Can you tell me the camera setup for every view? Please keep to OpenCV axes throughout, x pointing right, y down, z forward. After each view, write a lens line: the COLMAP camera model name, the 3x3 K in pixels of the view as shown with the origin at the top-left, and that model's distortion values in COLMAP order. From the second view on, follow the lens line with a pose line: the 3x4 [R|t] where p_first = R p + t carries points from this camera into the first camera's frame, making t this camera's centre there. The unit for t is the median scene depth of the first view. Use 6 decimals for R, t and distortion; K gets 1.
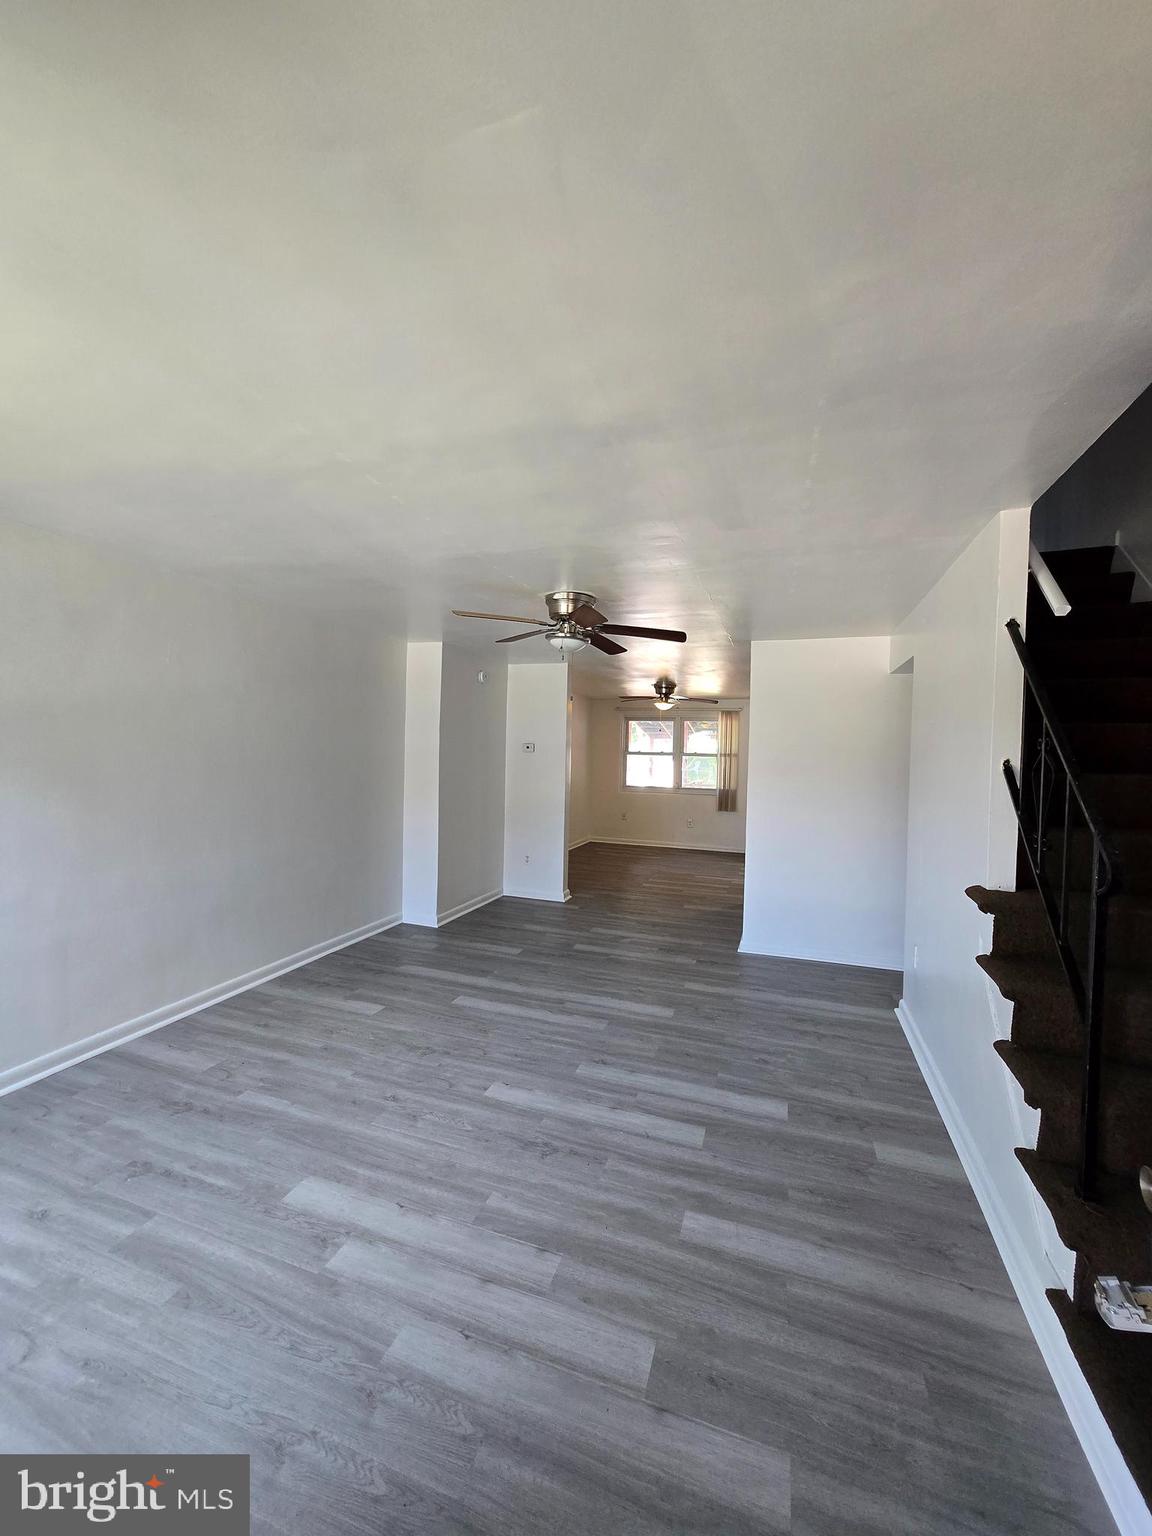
lens RADIAL K [[598.3, 0, 579.3], [0, 598.3, 768.0], [0, 0, 1]] dist [0.001871, -0.000091]
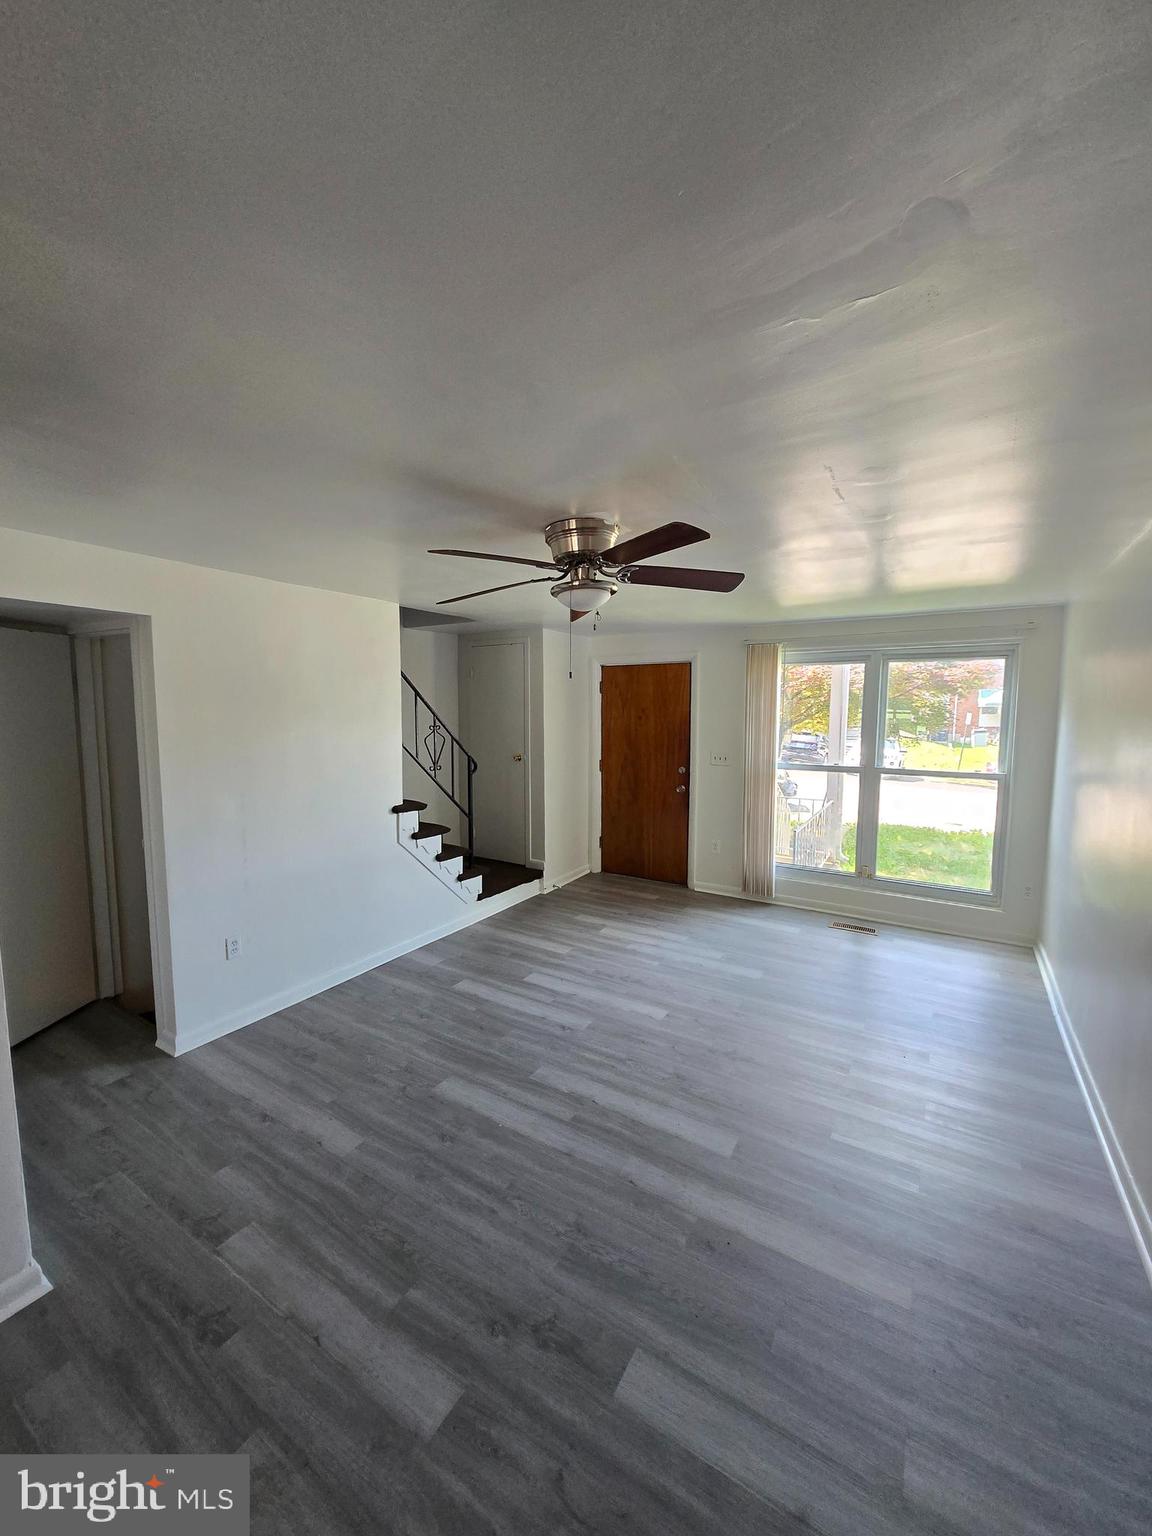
lens RADIAL K [[598.3, 0, 579.3], [0, 598.3, 768.0], [0, 0, 1]] dist [0.001871, -0.000091]
pose [[-0.975105, -0.045336, 0.217061, -0.212355], [-0.017830, 0.991737, 0.127041, -0.125383], [-0.221027, 0.120008, -0.967856, 2.076430]]
